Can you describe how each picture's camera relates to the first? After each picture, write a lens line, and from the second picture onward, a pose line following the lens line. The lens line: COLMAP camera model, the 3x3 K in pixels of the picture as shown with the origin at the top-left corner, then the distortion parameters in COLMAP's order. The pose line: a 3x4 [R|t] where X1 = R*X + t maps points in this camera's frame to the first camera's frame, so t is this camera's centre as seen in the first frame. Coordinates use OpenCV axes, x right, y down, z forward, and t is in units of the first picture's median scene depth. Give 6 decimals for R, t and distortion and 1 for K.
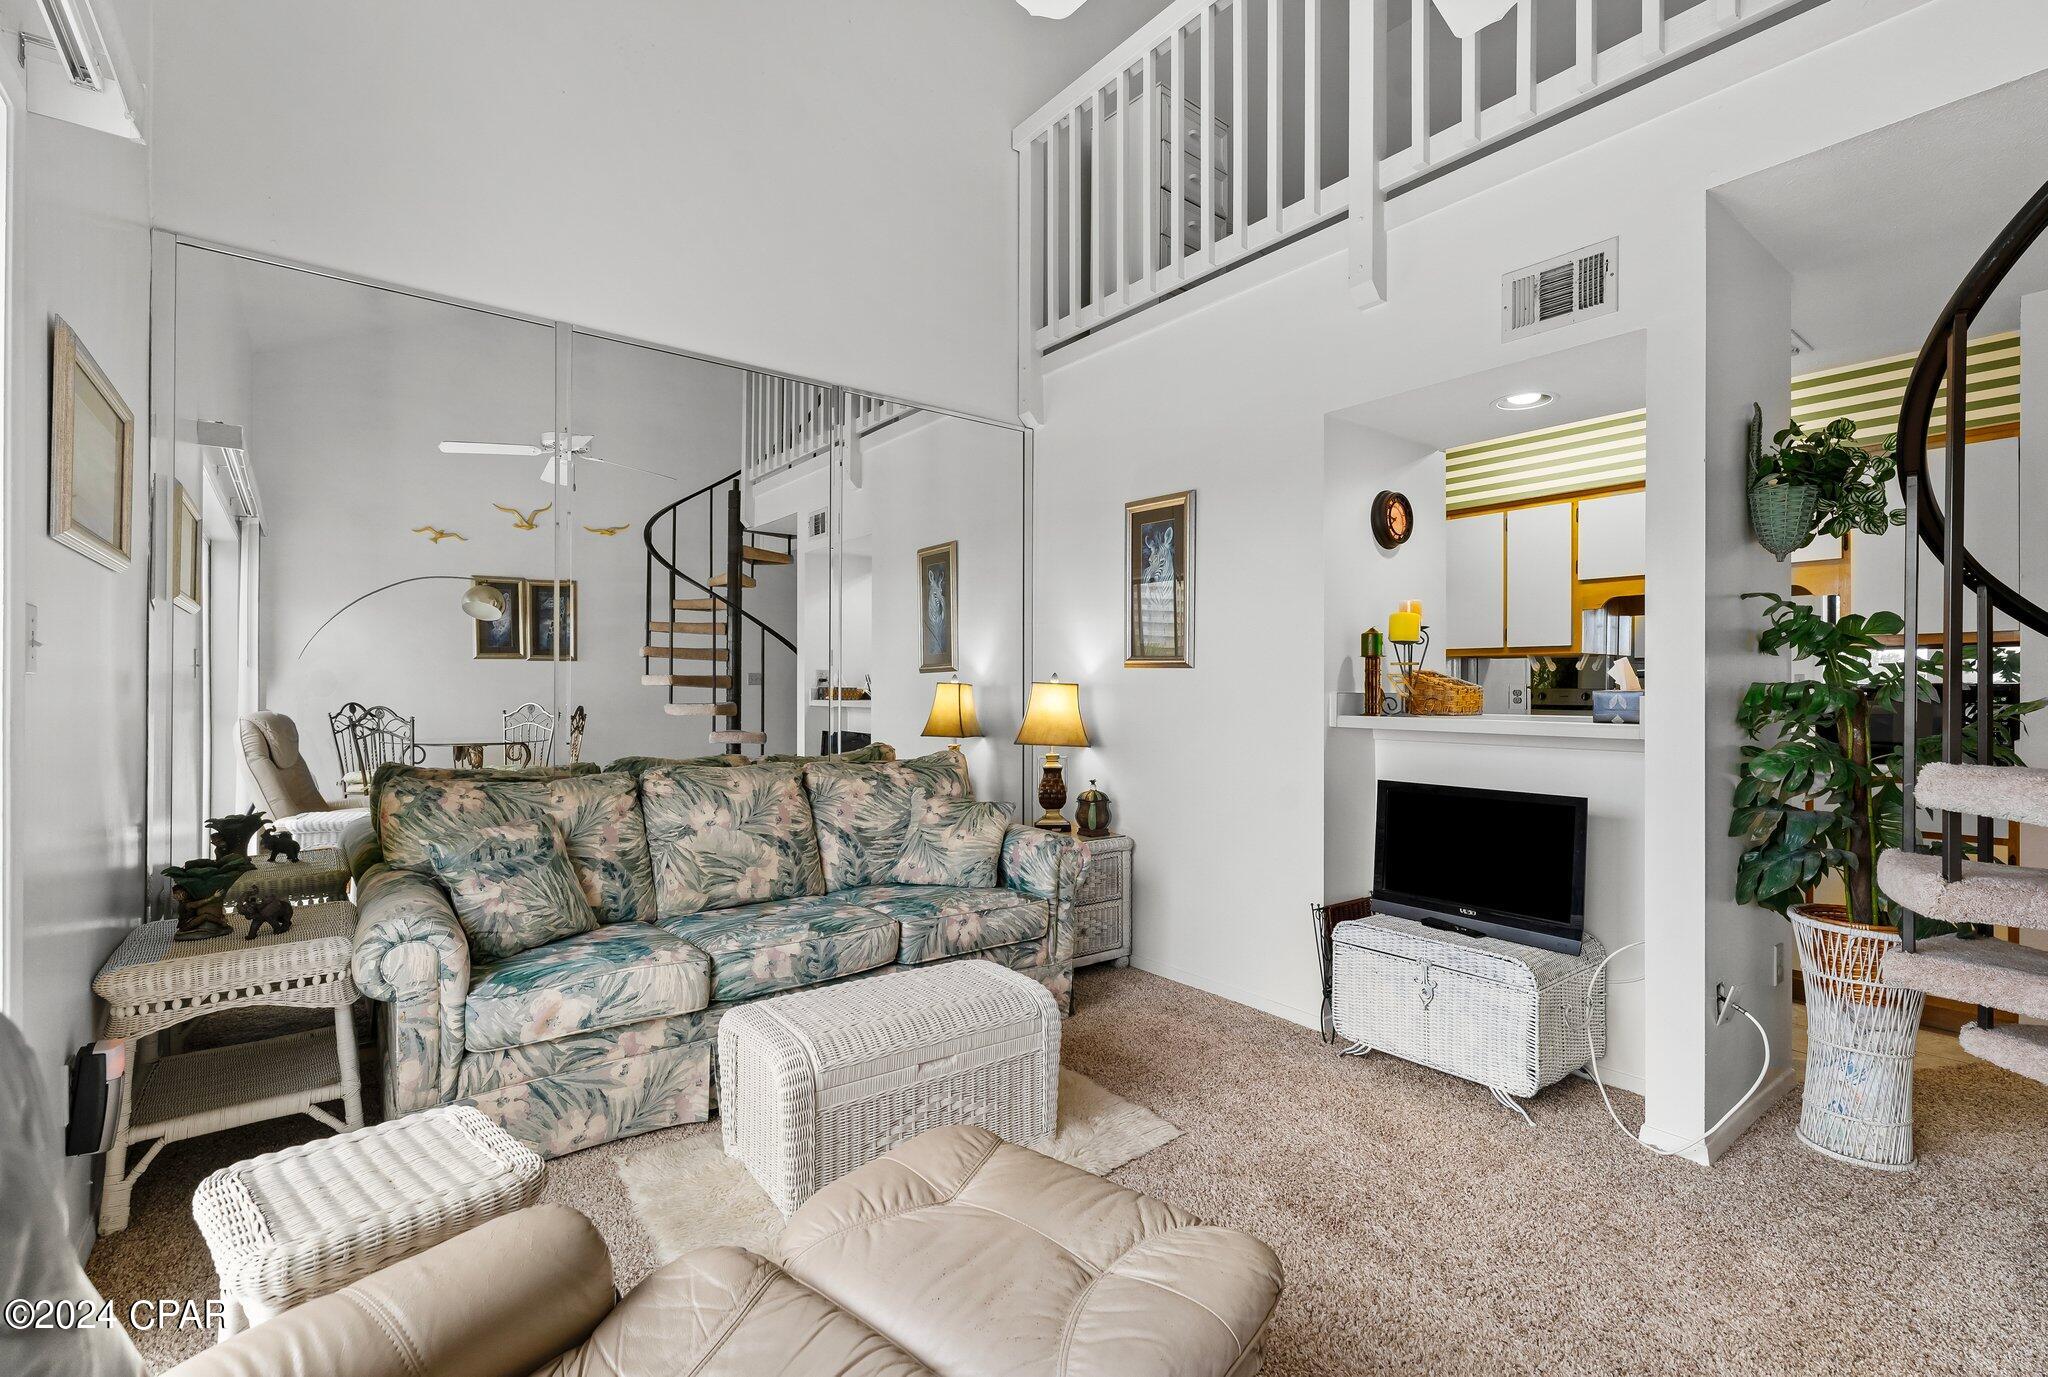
lens RADIAL K [[895.3, 0, 1021.5], [0, 895.3, 690.6], [0, 0, 1]] dist [0.000805, 0.000056]
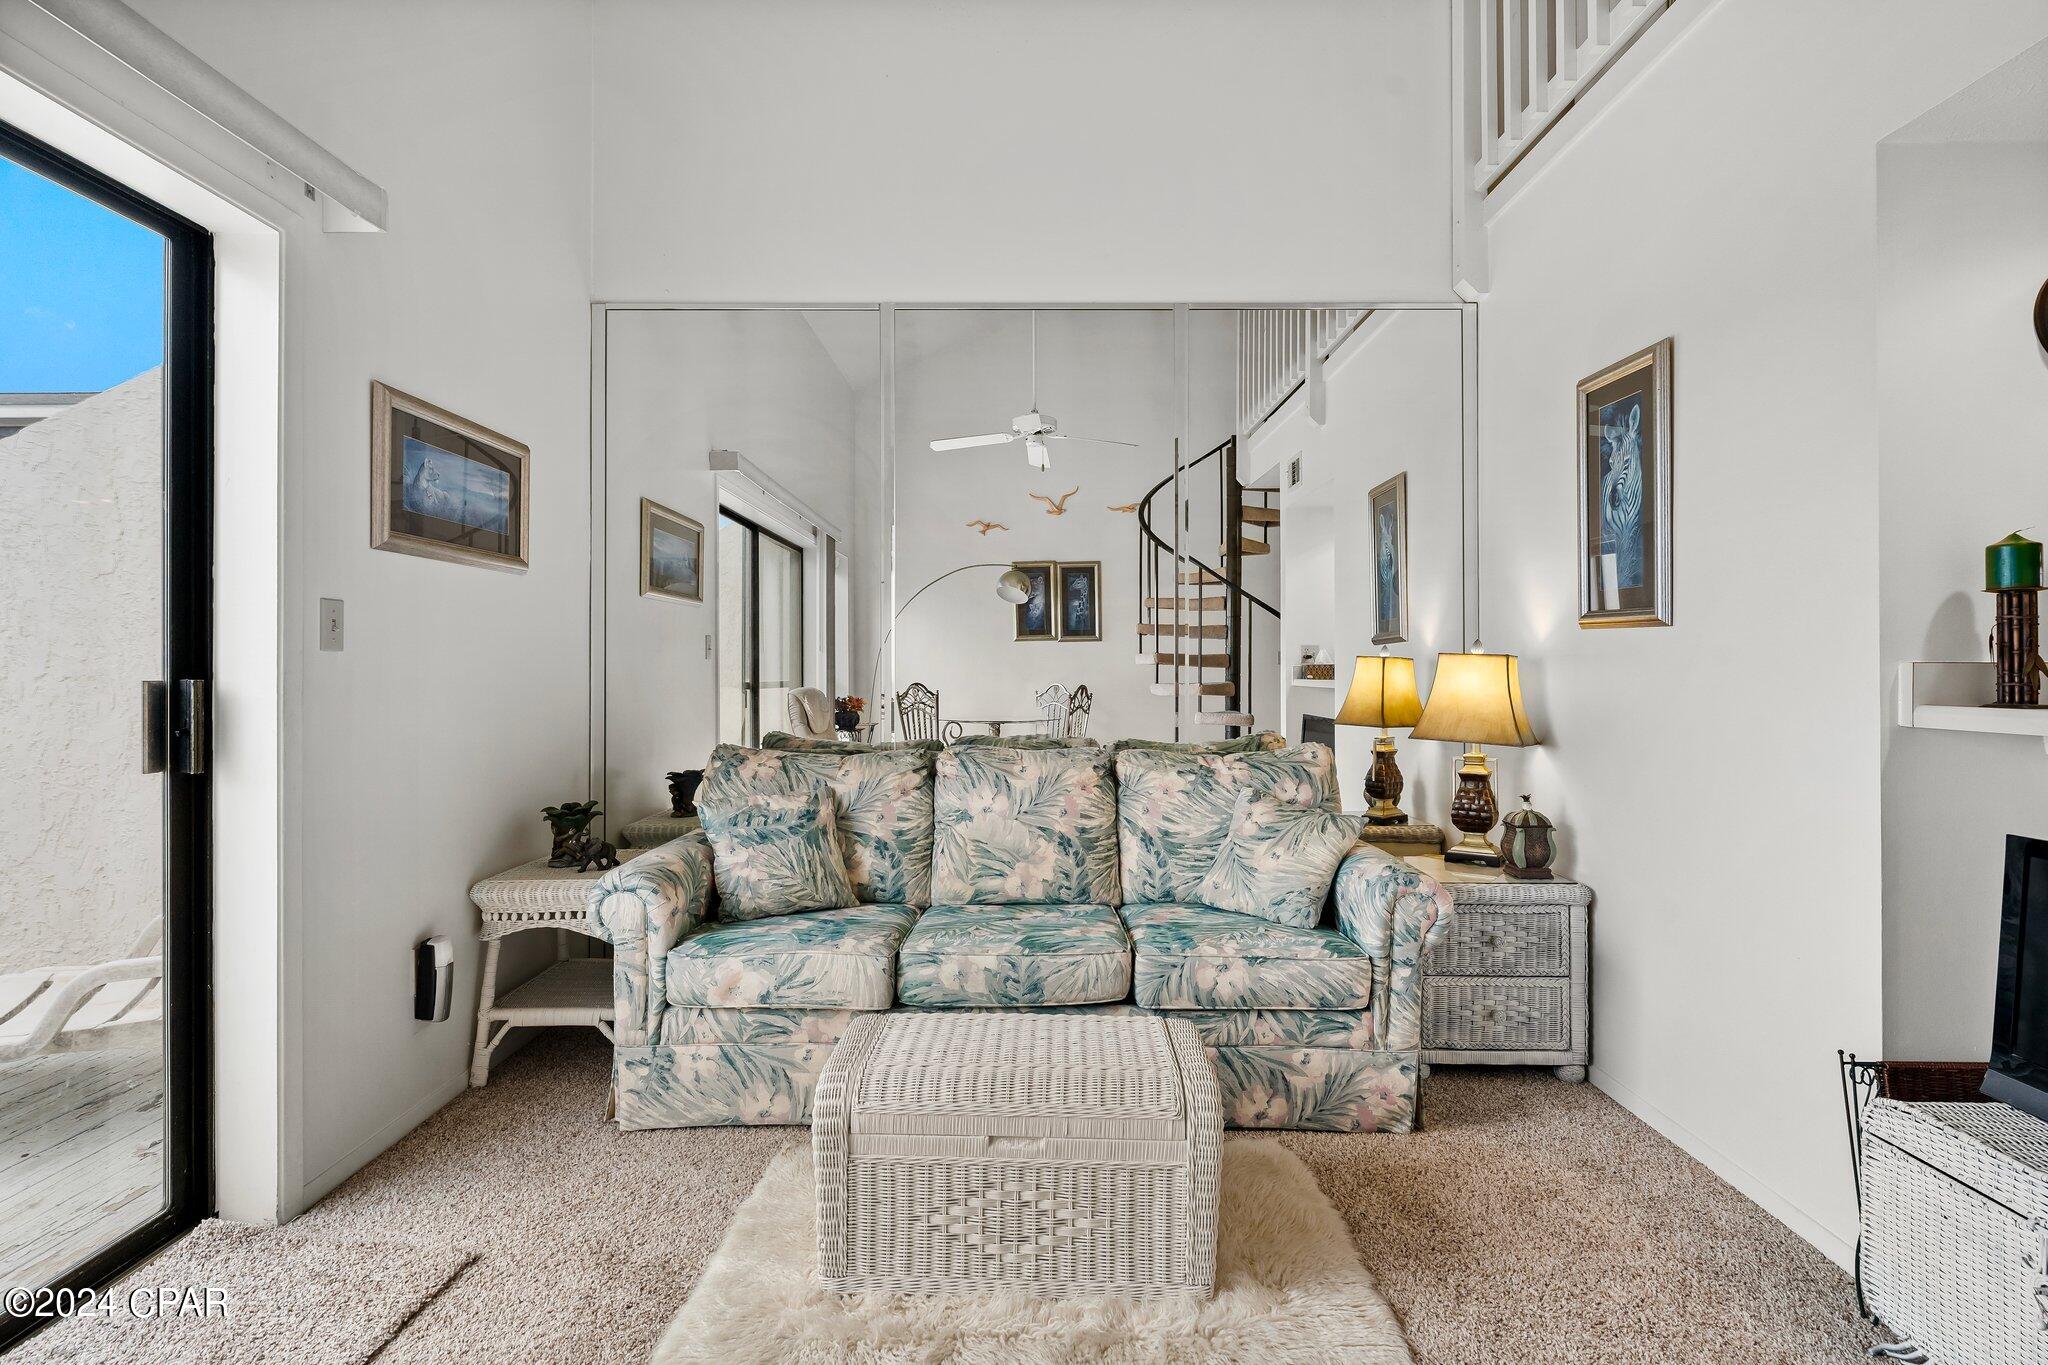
lens RADIAL K [[972.3, 0, 1030.2], [0, 972.3, 668.1], [0, 0, 1]] dist [-0.001825, 0.000267]
pose [[0.793899, -0.004573, -0.608032, 0.283252], [0.002506, 0.999988, -0.004249, 0.006760], [0.608044, 0.001850, 0.793901, 0.224790]]
